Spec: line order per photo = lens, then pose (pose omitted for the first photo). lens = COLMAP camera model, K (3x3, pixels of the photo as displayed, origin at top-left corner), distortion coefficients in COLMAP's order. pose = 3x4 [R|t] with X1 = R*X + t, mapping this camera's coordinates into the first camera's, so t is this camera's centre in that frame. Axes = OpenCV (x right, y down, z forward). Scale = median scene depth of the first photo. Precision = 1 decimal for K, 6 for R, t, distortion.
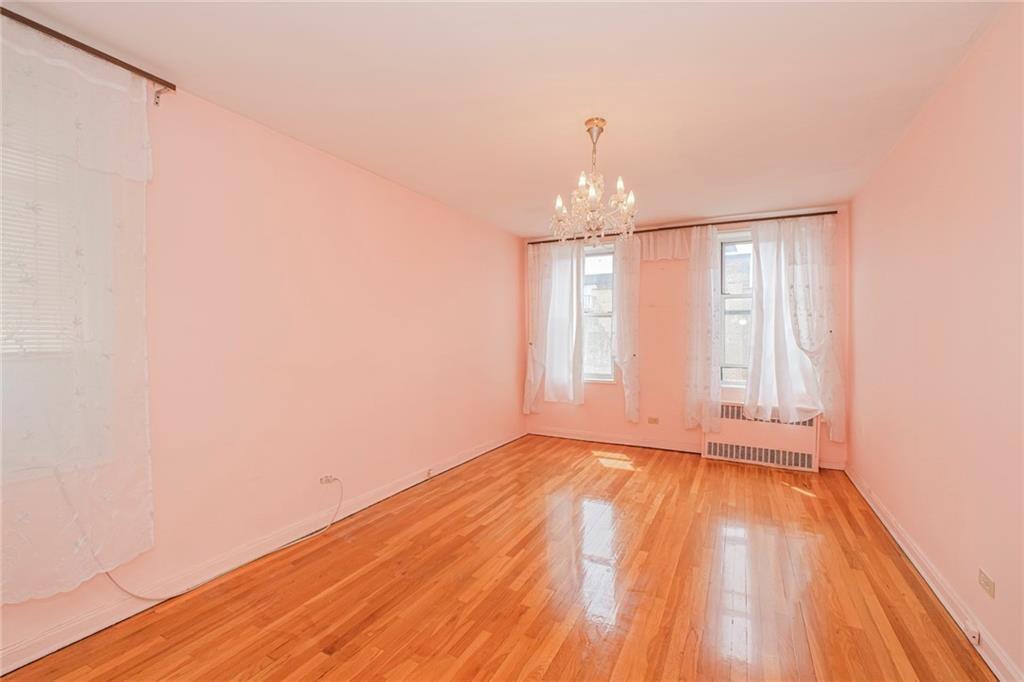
lens RADIAL K [[445.6, 0, 511.8], [0, 445.6, 337.6], [0, 0, 1]] dist [-0.000436, -0.000007]
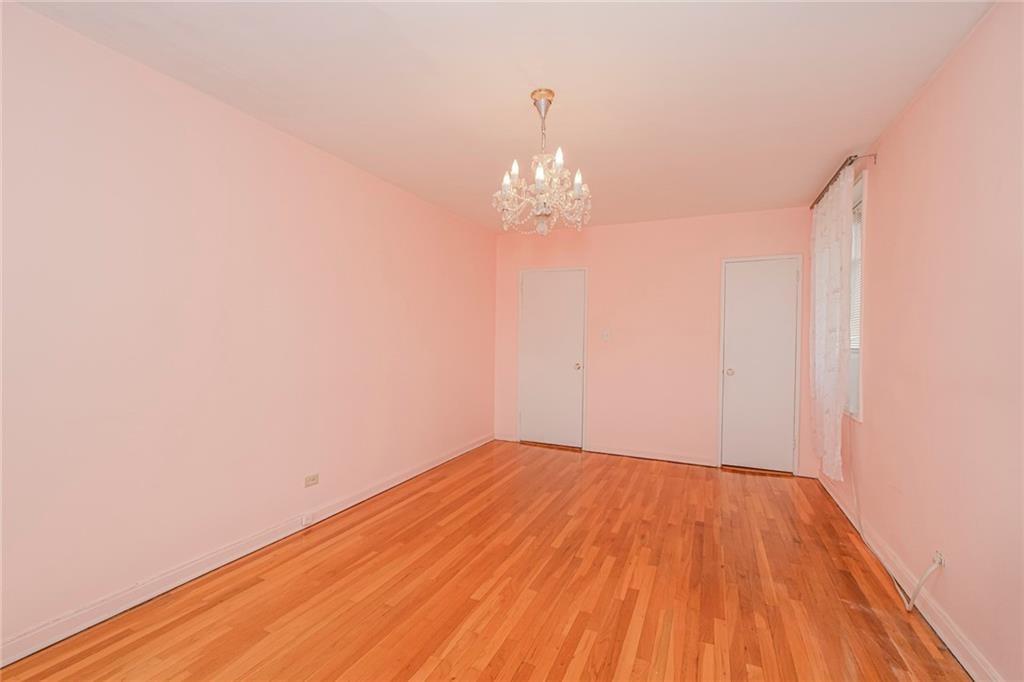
lens RADIAL K [[445.6, 0, 512.0], [0, 445.6, 339.4], [0, 0, 1]] dist [-0.000436, -0.000007]
pose [[-0.998361, -0.011826, -0.055993, 0.315472], [-0.012388, 0.999876, 0.009705, -0.001650], [0.055871, 0.010383, -0.998384, 2.042787]]
